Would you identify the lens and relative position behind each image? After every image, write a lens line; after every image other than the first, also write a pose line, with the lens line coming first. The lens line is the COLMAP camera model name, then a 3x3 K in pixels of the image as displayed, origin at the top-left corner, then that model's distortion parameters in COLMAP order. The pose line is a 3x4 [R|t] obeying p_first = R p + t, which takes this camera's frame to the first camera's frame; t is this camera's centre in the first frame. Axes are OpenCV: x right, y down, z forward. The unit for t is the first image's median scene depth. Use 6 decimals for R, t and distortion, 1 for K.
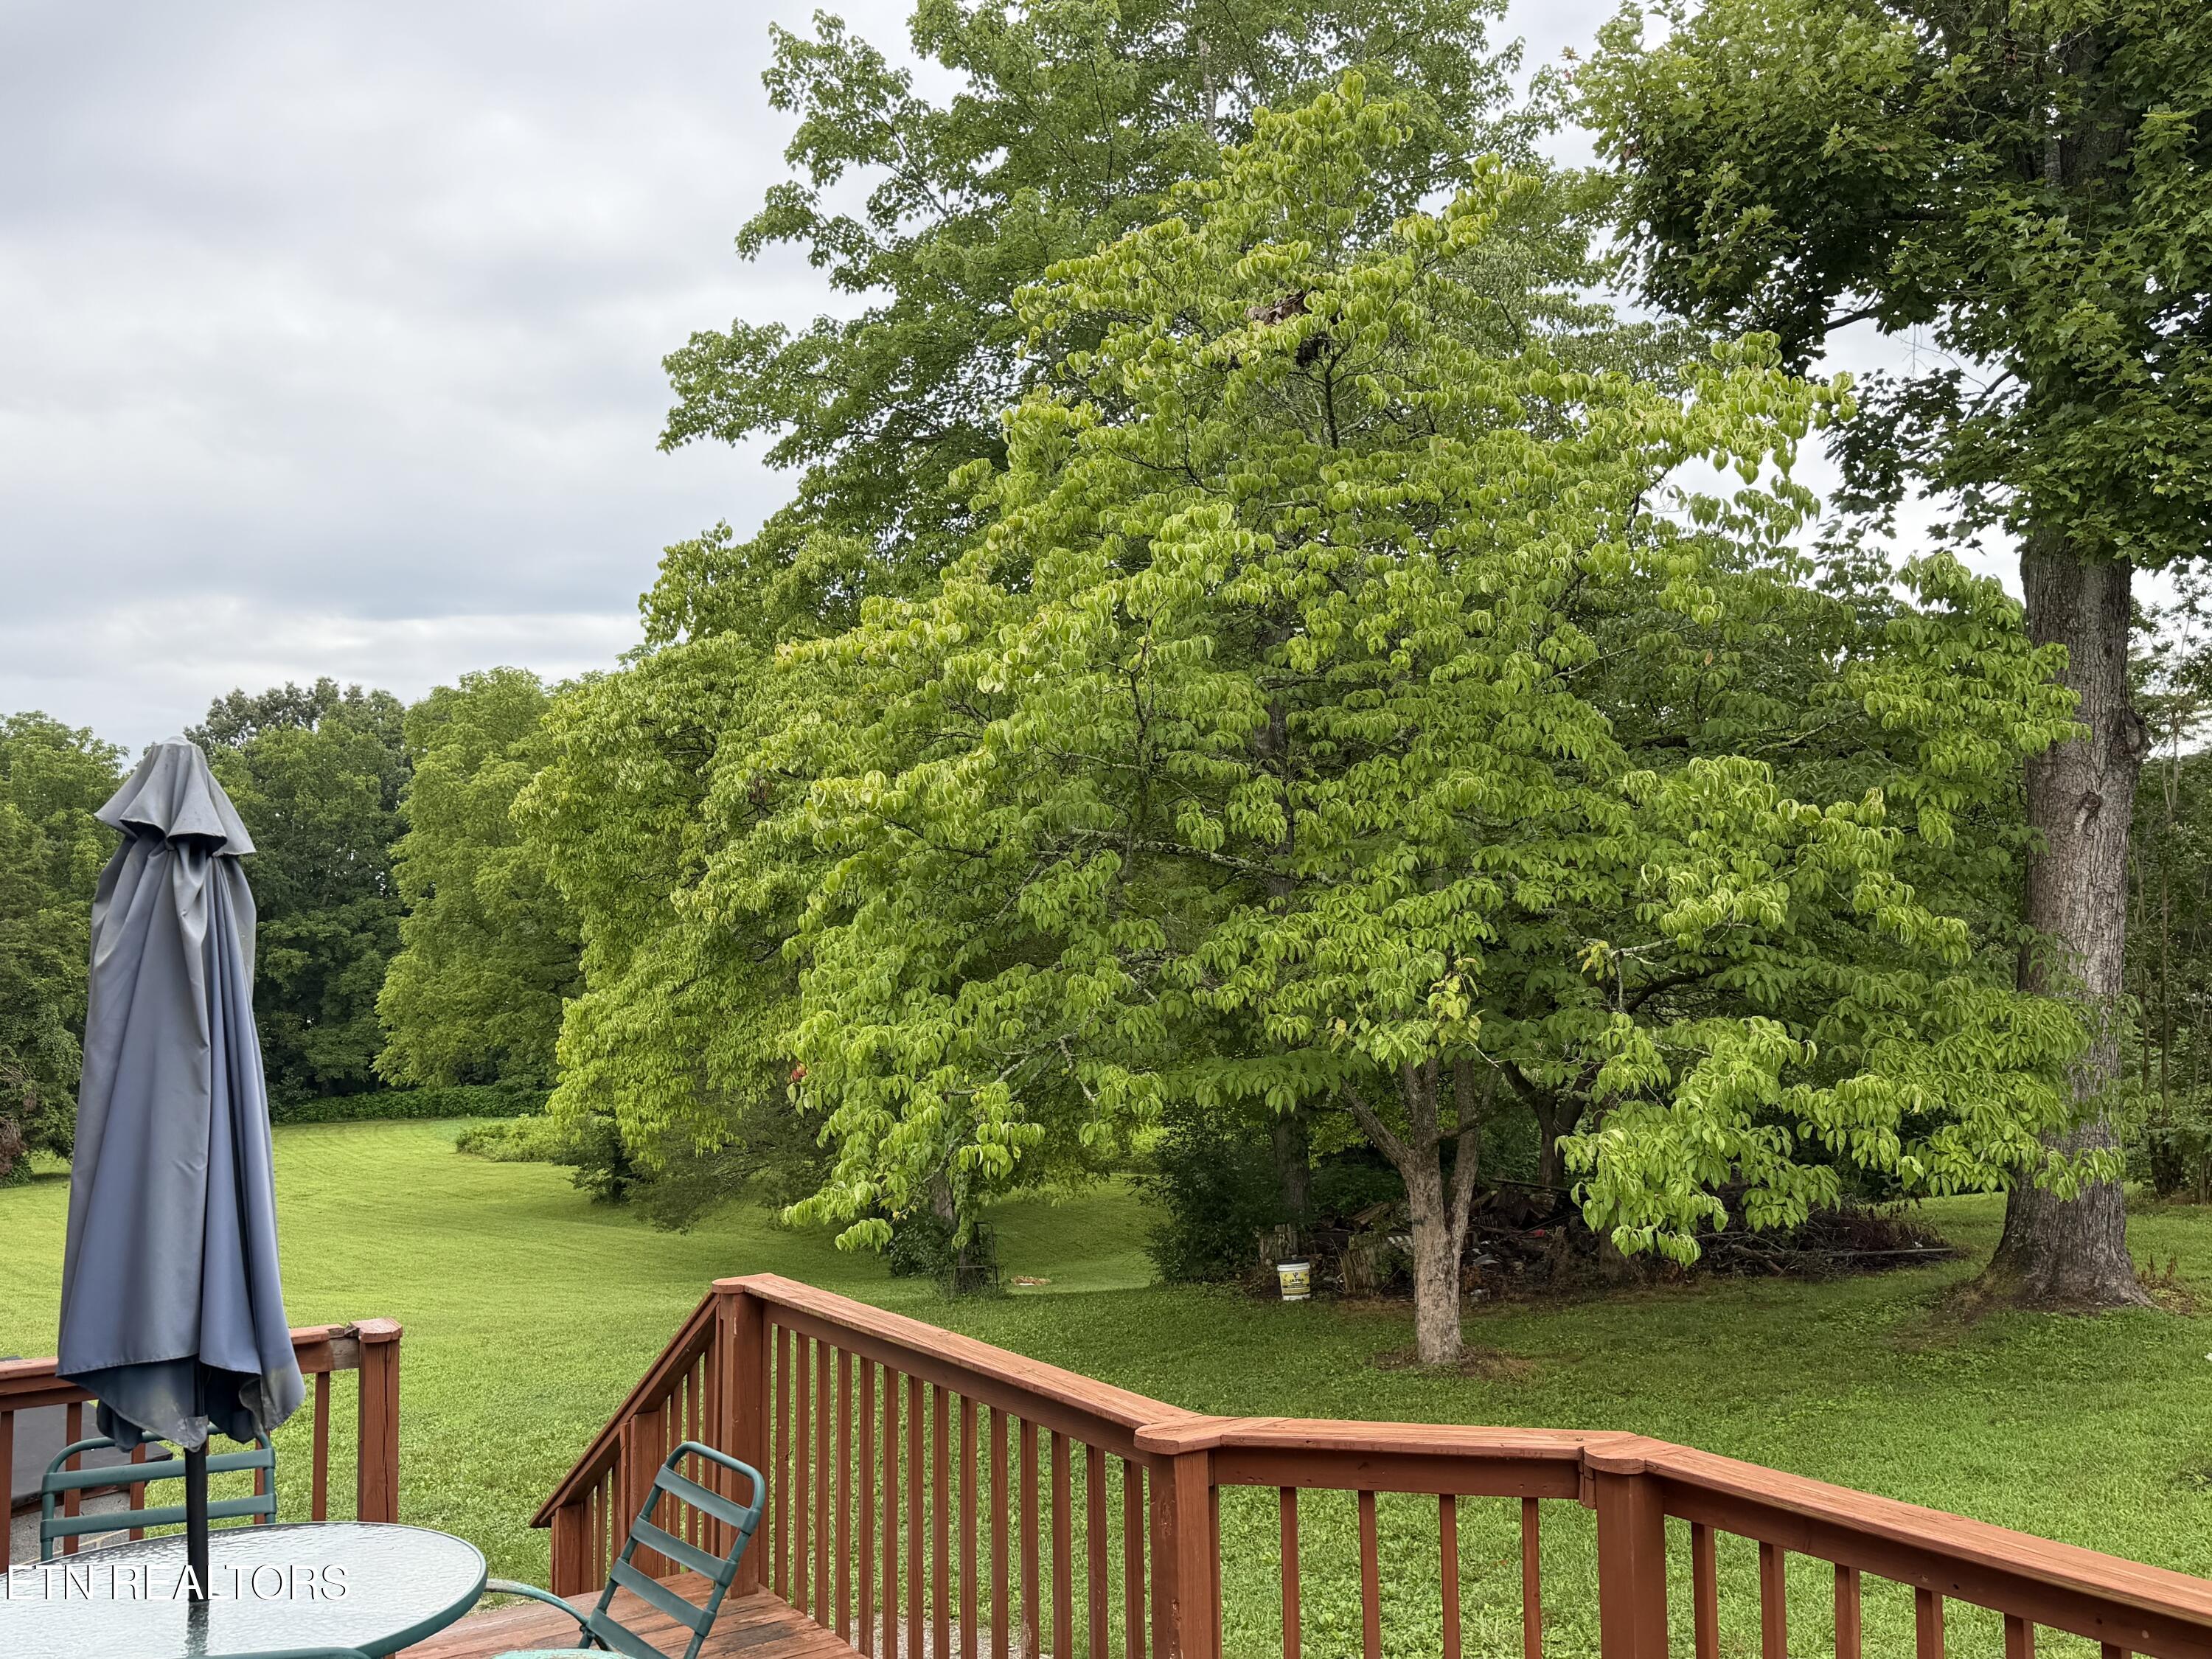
lens RADIAL K [[1865.5, 0, 1108.2], [0, 1865.5, 827.5], [0, 0, 1]] dist [0.003833, 0.001258]
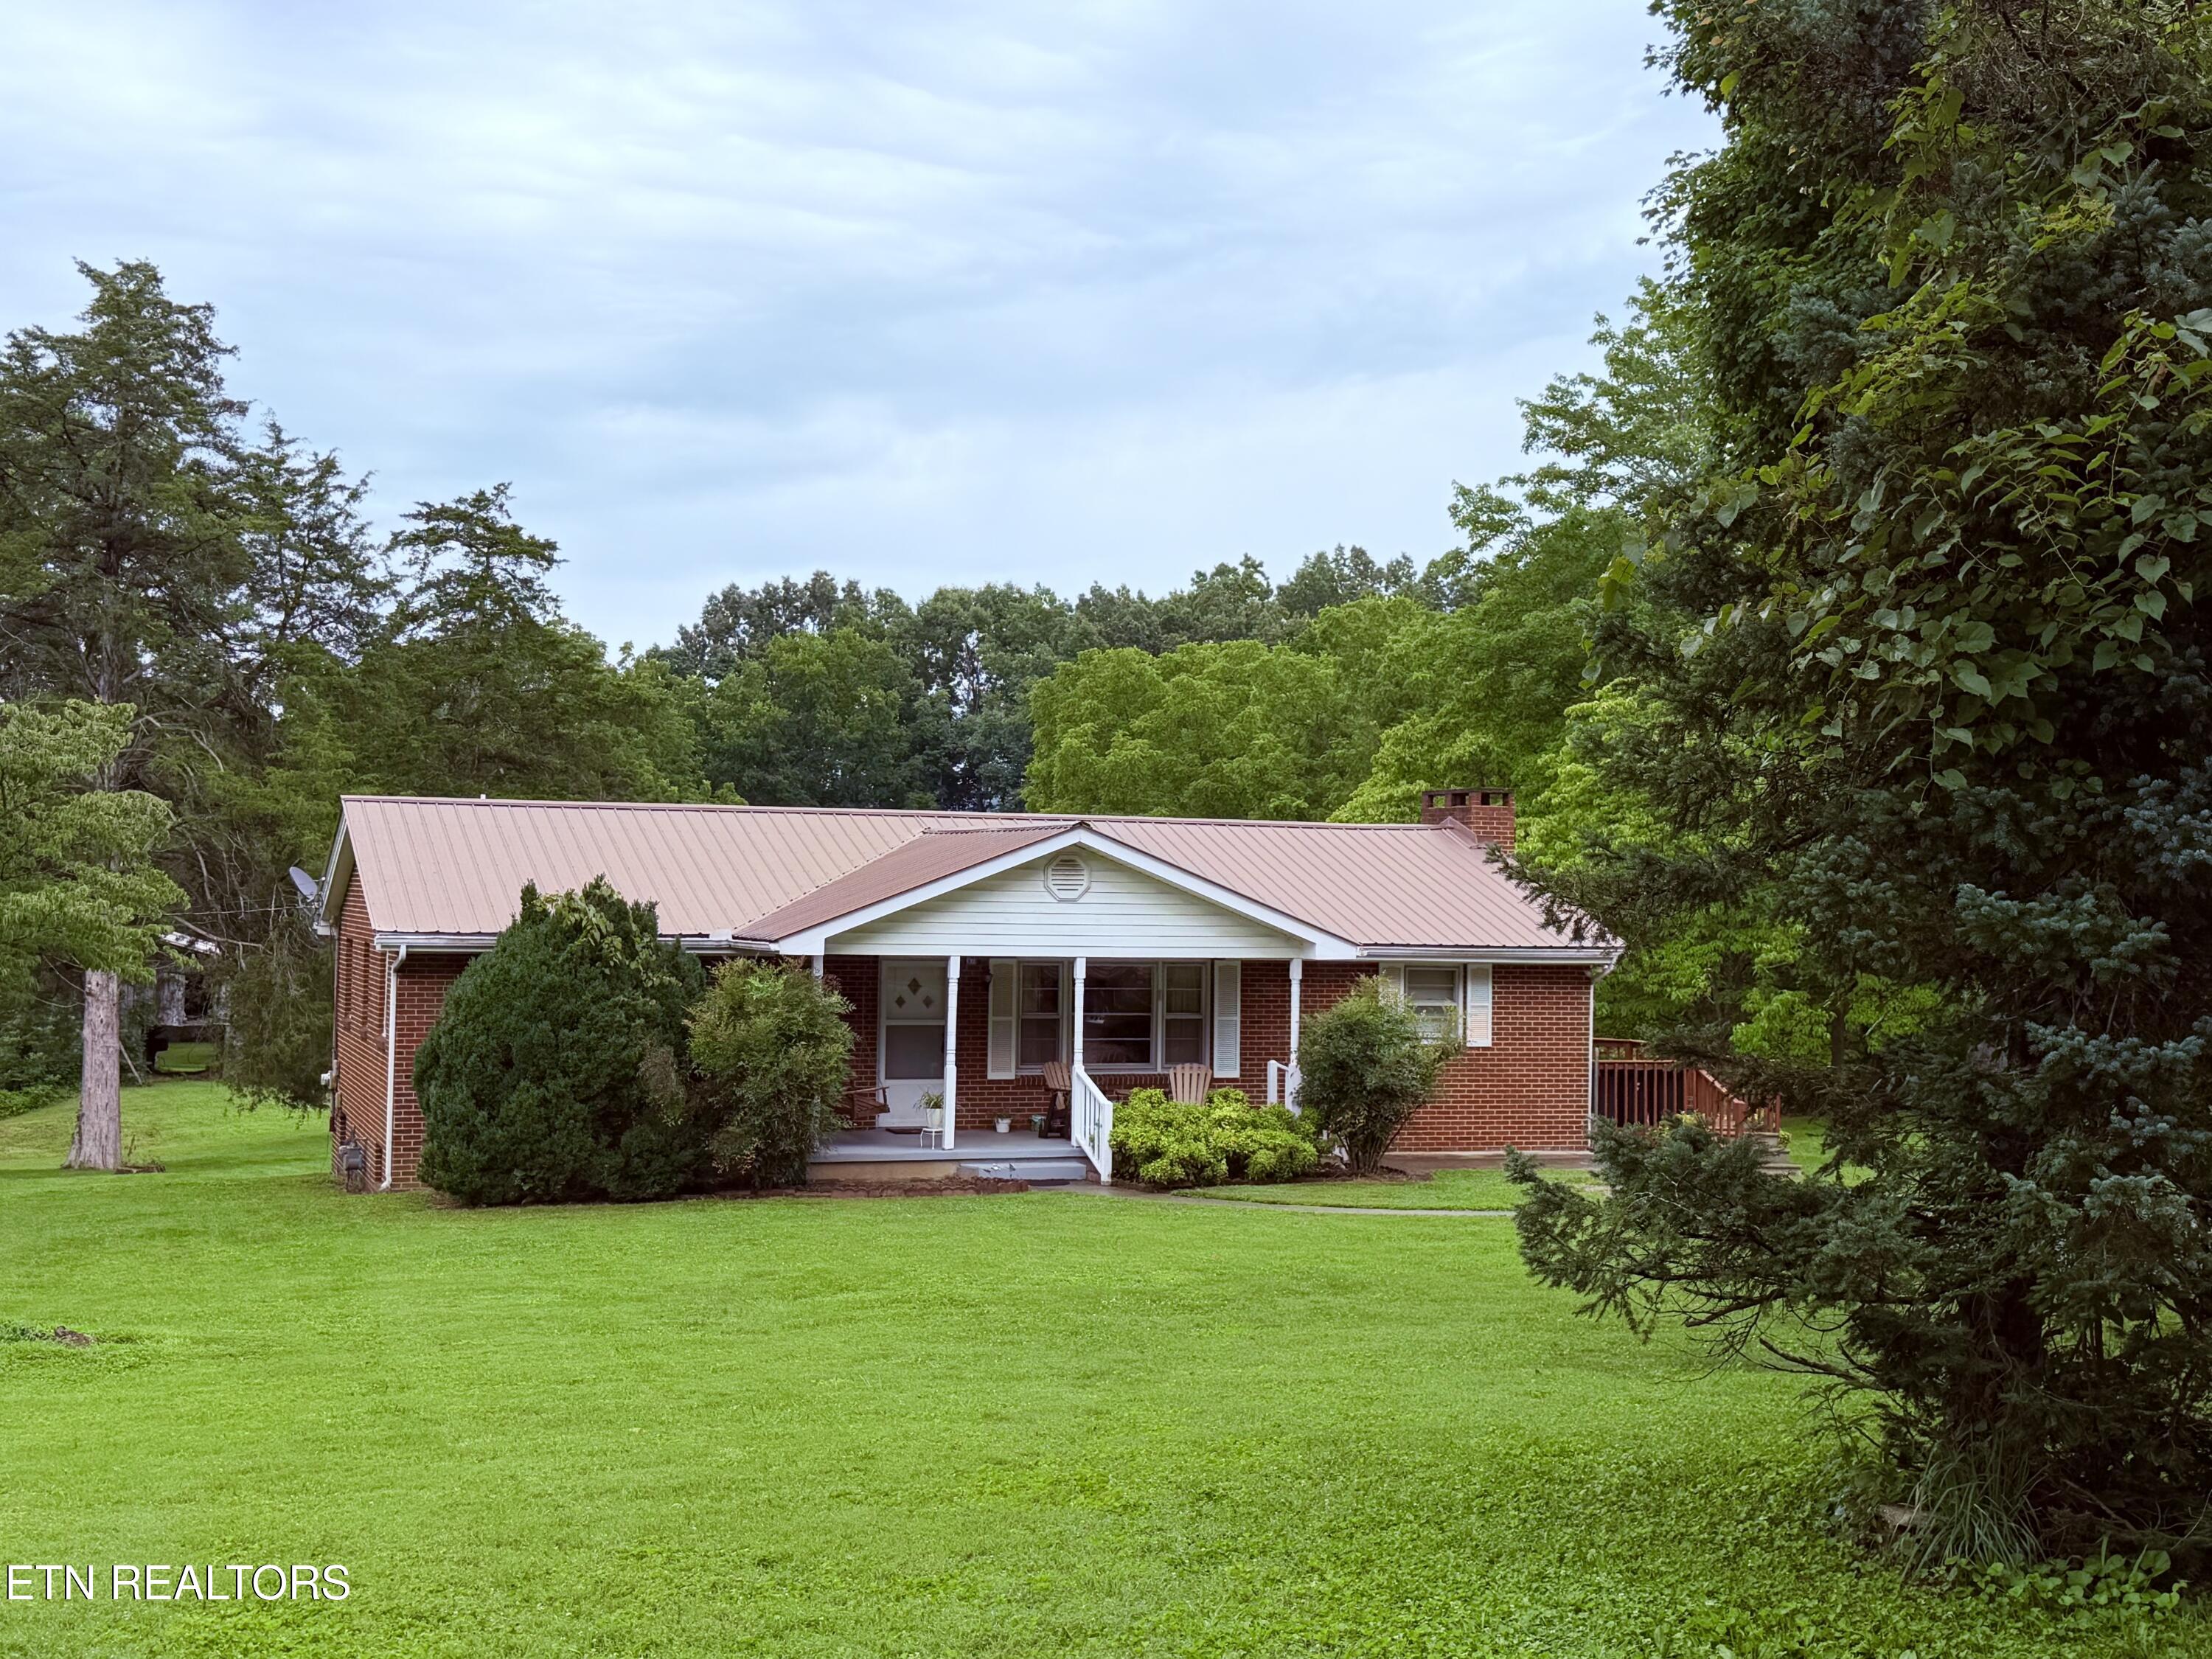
lens RADIAL K [[2830.9, 0, 1105.2], [0, 2830.9, 827.6], [0, 0, 1]] dist [0.022832, 0.000000]
pose [[0.975194, 0.030360, -0.219260, 0.022383], [-0.018848, 0.998341, 0.054406, -0.036735], [0.220548, -0.048924, 0.974148, -0.347066]]
